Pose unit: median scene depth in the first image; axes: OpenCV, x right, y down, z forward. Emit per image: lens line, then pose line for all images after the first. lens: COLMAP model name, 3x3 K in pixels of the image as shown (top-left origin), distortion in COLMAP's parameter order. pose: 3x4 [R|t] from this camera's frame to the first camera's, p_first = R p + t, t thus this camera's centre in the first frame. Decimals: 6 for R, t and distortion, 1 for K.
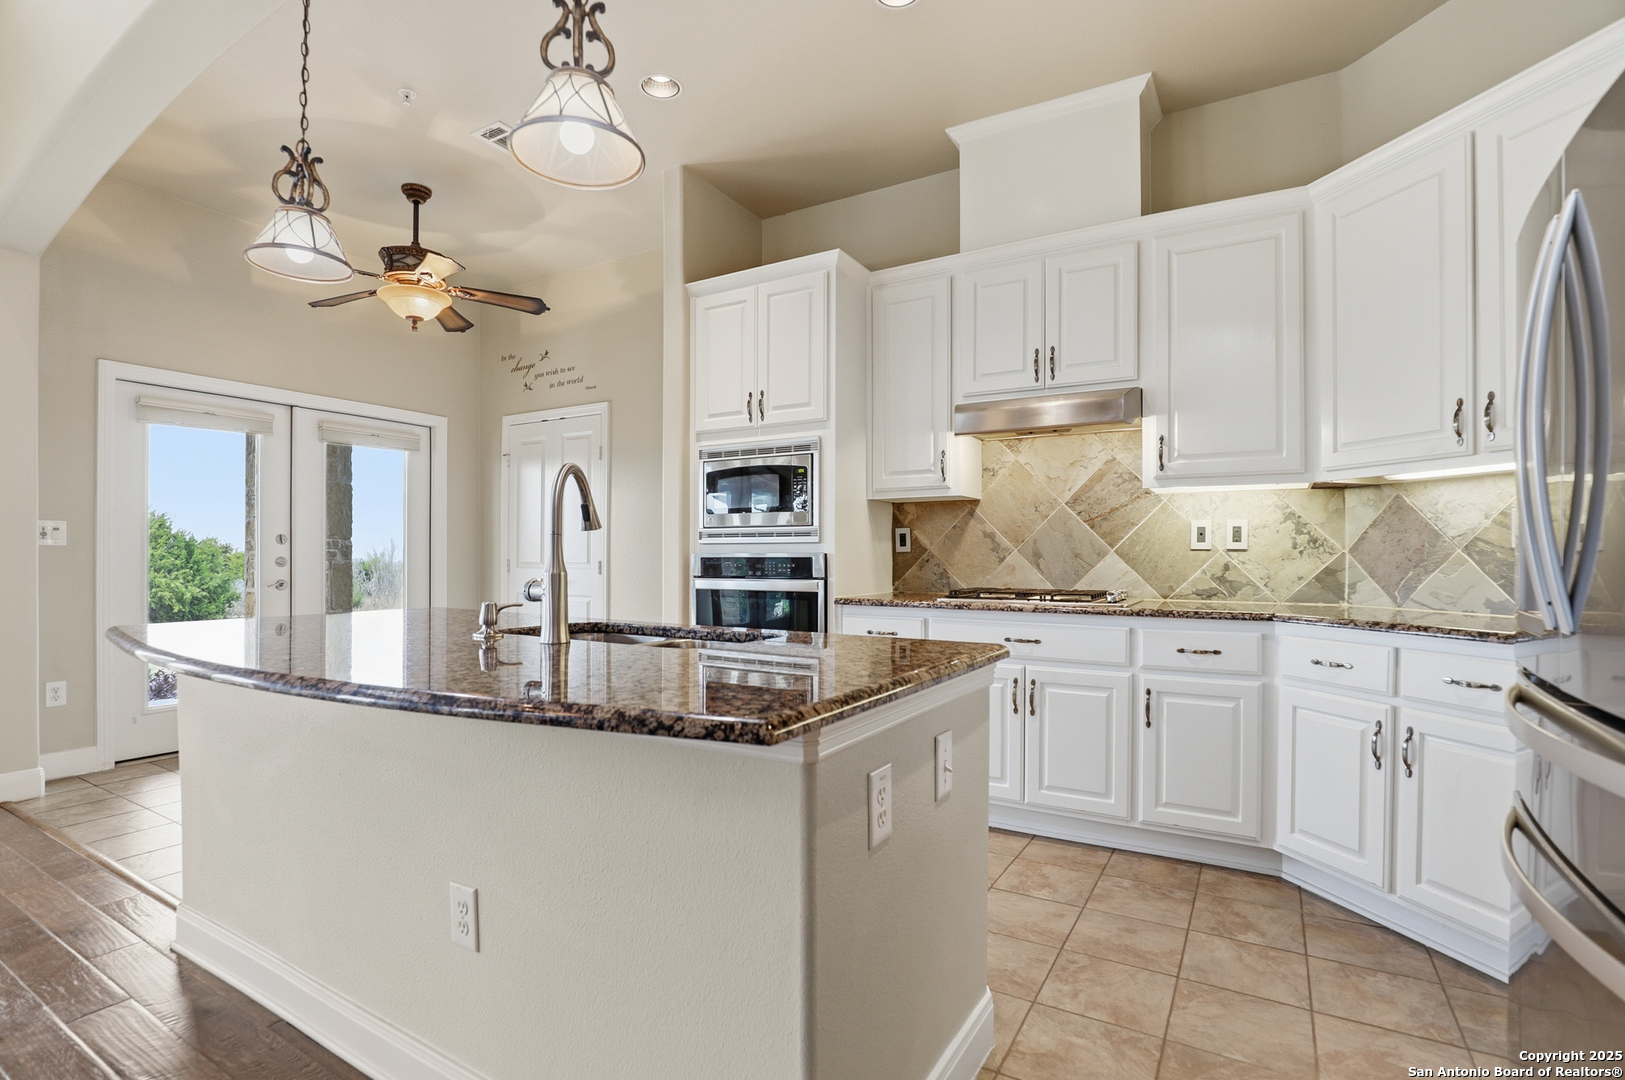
lens RADIAL K [[757.0, 0, 807.5], [0, 757.0, 553.0], [0, 0, 1]] dist [-0.032348, 0.005194]
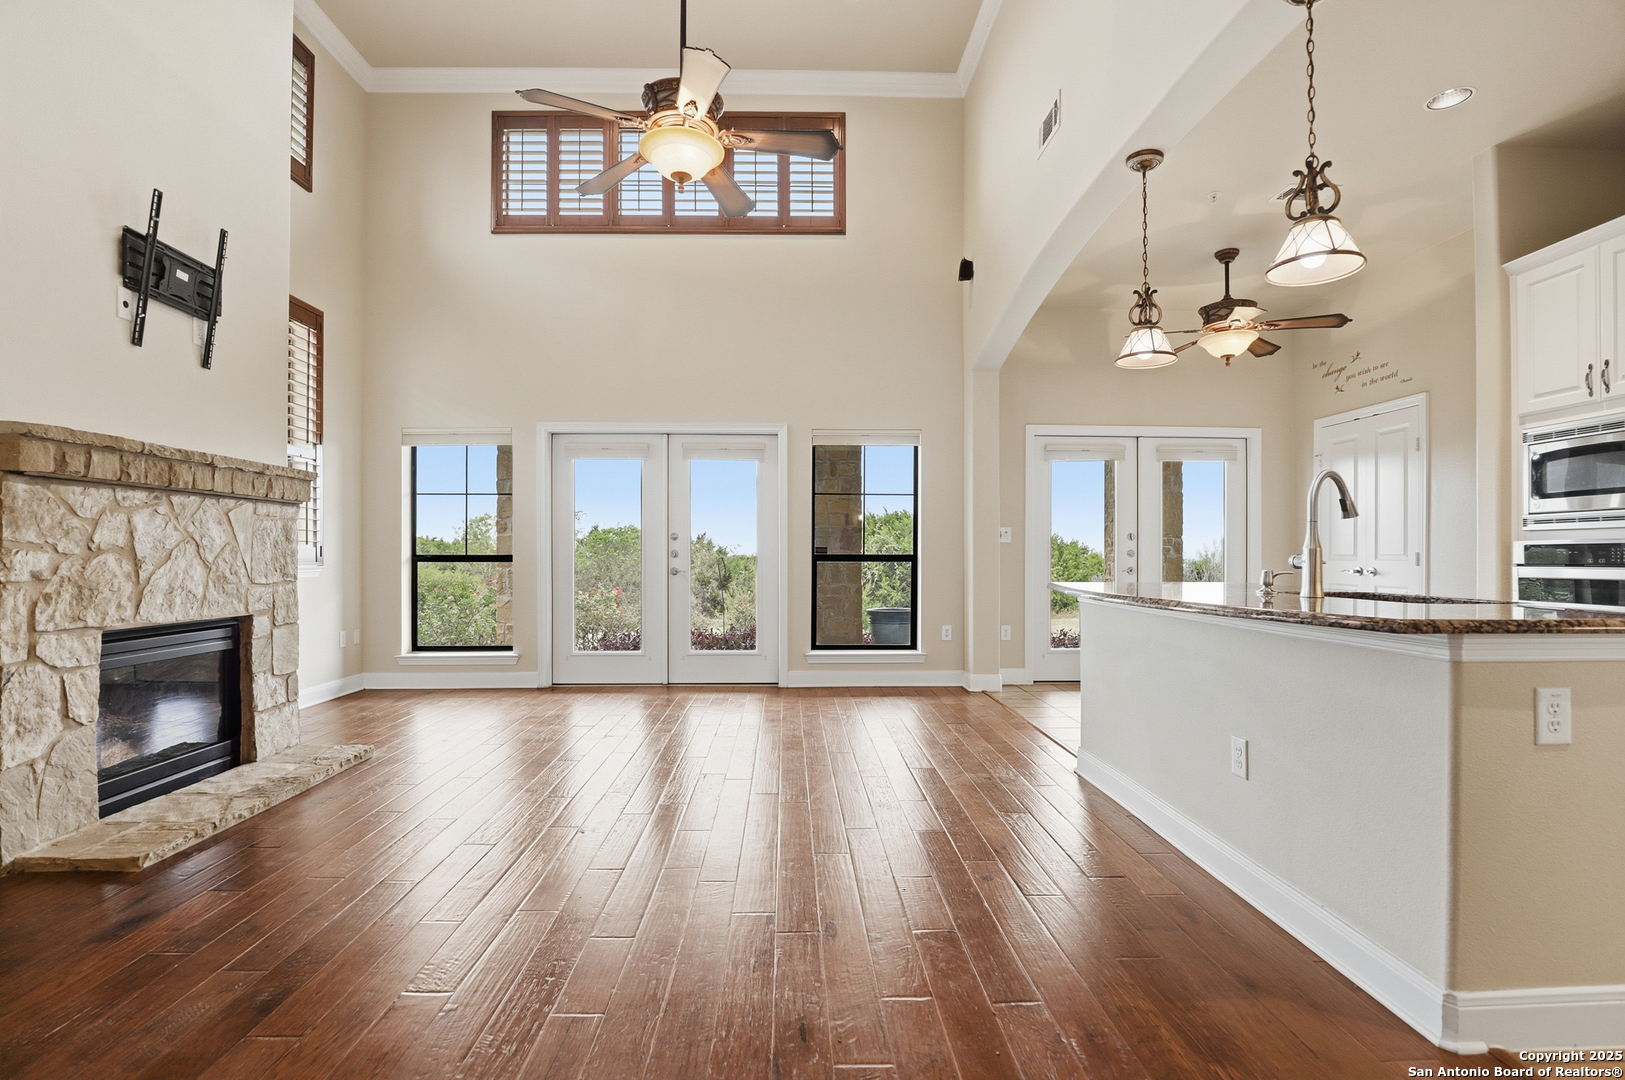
lens RADIAL K [[757.0, 0, 799.1], [0, 757.0, 556.5], [0, 0, 1]] dist [-0.032348, 0.005194]
pose [[0.521422, 0.000476, -0.853299, 0.176088], [0.000577, 0.999999, 0.000910, 0.019204], [0.853299, -0.000967, 0.521422, -0.274037]]
